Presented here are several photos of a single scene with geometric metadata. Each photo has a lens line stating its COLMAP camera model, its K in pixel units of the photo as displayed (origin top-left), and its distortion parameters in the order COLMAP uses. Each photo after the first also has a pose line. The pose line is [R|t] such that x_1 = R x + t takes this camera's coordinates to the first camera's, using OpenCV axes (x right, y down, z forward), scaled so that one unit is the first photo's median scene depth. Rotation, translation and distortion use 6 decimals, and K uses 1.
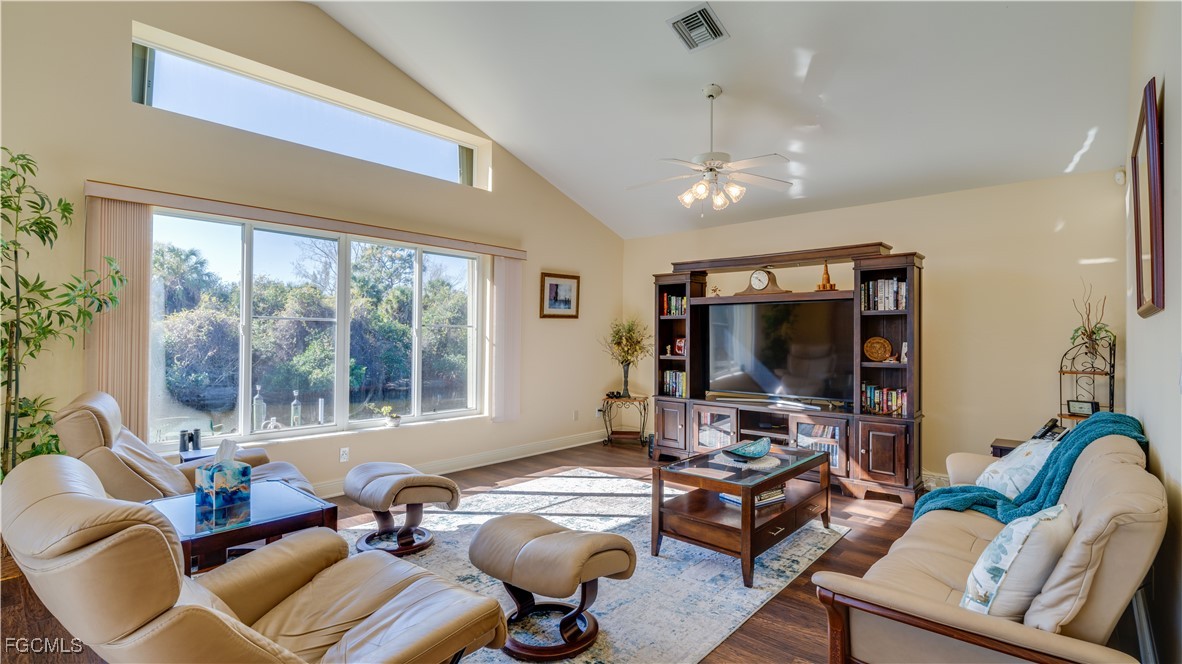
lens RADIAL K [[551.7, 0, 589.2], [0, 551.7, 330.9], [0, 0, 1]] dist [-0.004155, -0.000559]
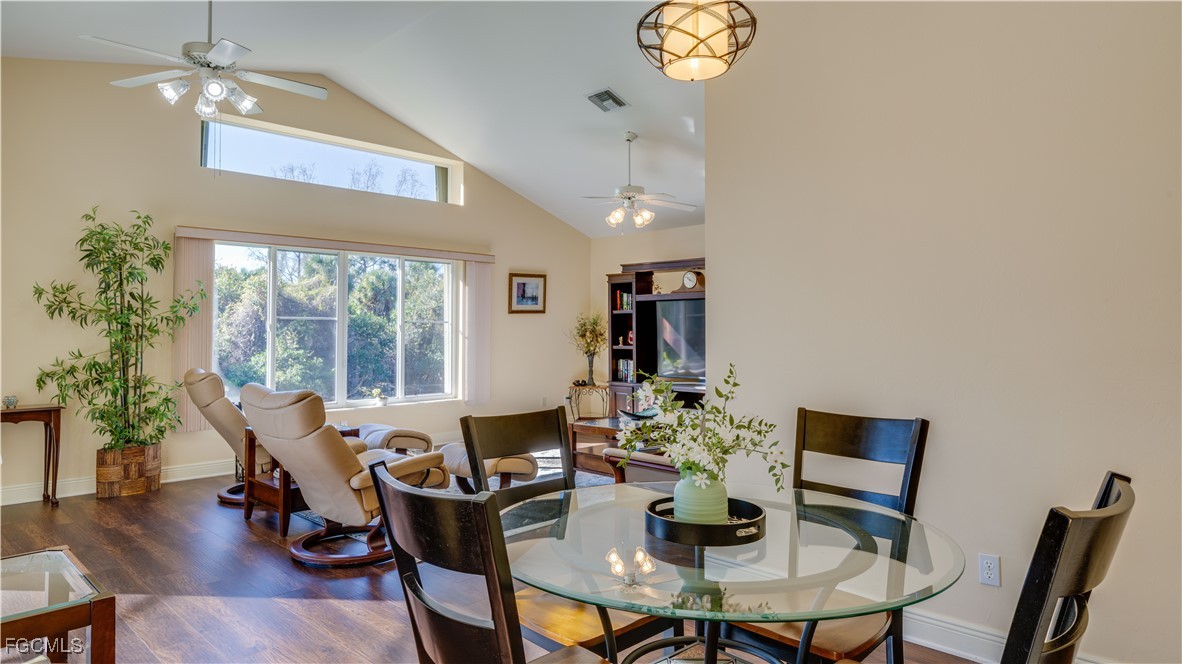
lens RADIAL K [[708.6, 0, 586.0], [0, 708.6, 303.5], [0, 0, 1]] dist [-0.002069, -0.000242]
pose [[0.999149, -0.011925, -0.039495, 0.135210], [0.010910, 0.999607, -0.025816, -0.005311], [0.039787, 0.025363, 0.998886, -0.467457]]
